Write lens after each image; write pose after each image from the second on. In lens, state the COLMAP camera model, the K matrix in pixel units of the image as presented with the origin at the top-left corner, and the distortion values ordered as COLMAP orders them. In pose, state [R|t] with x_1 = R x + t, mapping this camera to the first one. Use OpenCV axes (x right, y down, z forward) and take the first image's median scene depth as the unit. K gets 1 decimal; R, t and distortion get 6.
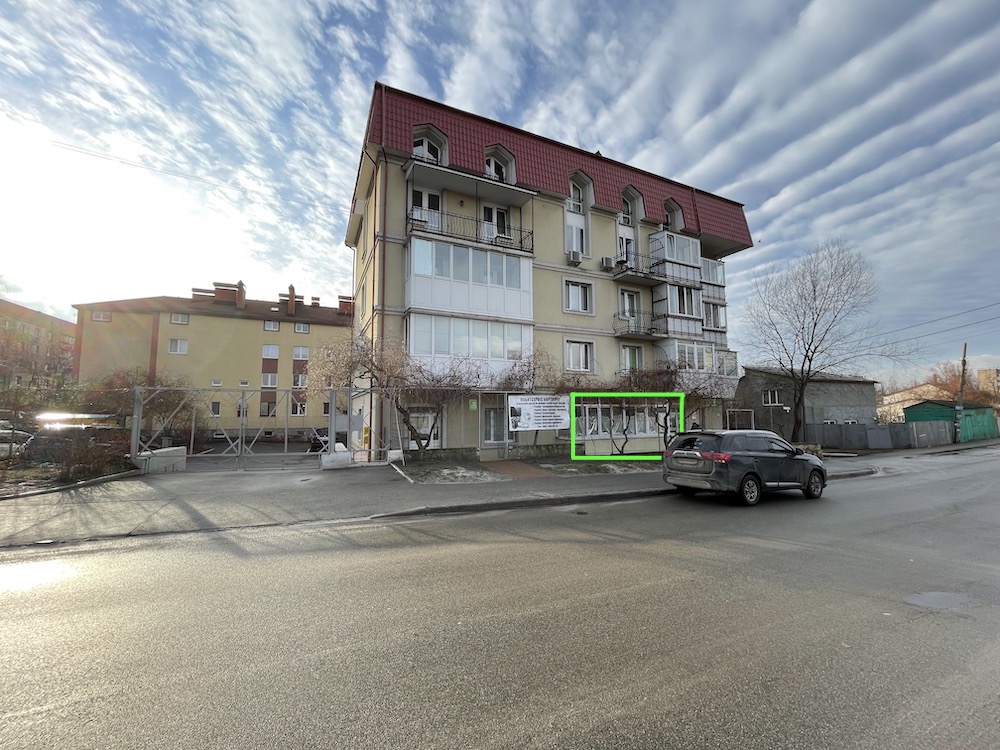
lens RADIAL K [[402.2, 0, 499.9], [0, 402.2, 379.1], [0, 0, 1]] dist [0.002943, 0.000117]
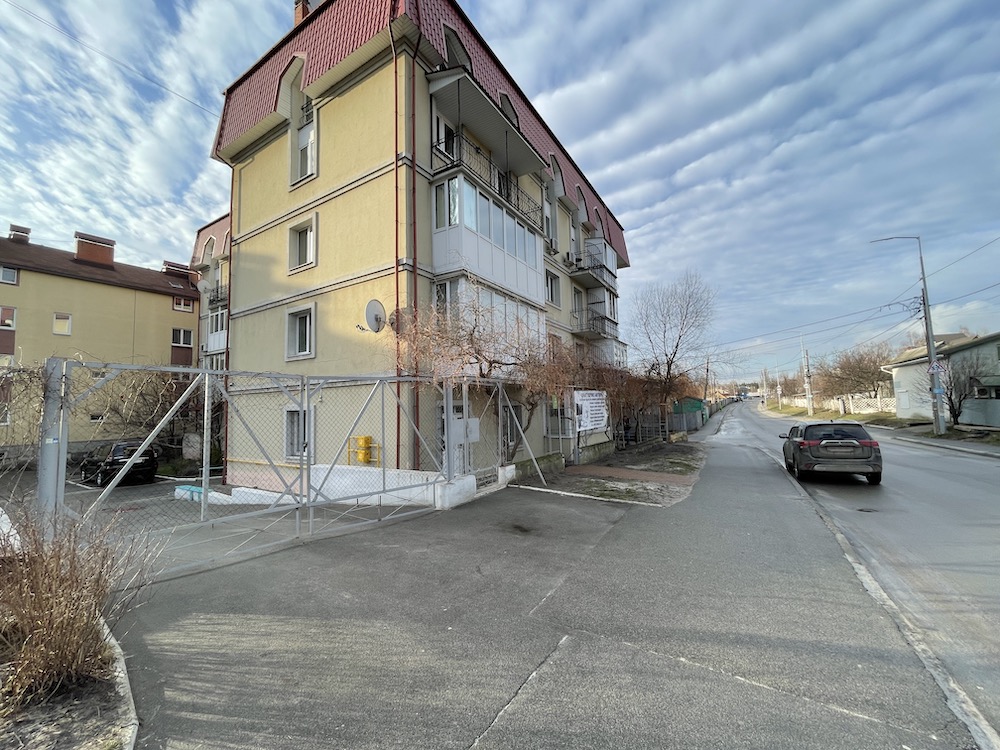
lens RADIAL K [[403.2, 0, 498.6], [0, 403.2, 378.8], [0, 0, 1]] dist [-0.003036, -0.000096]
pose [[0.841547, 0.021520, 0.539755, -0.458515], [-0.024438, 0.999700, -0.001755, 0.016648], [-0.539631, -0.011714, 0.841820, 0.283262]]
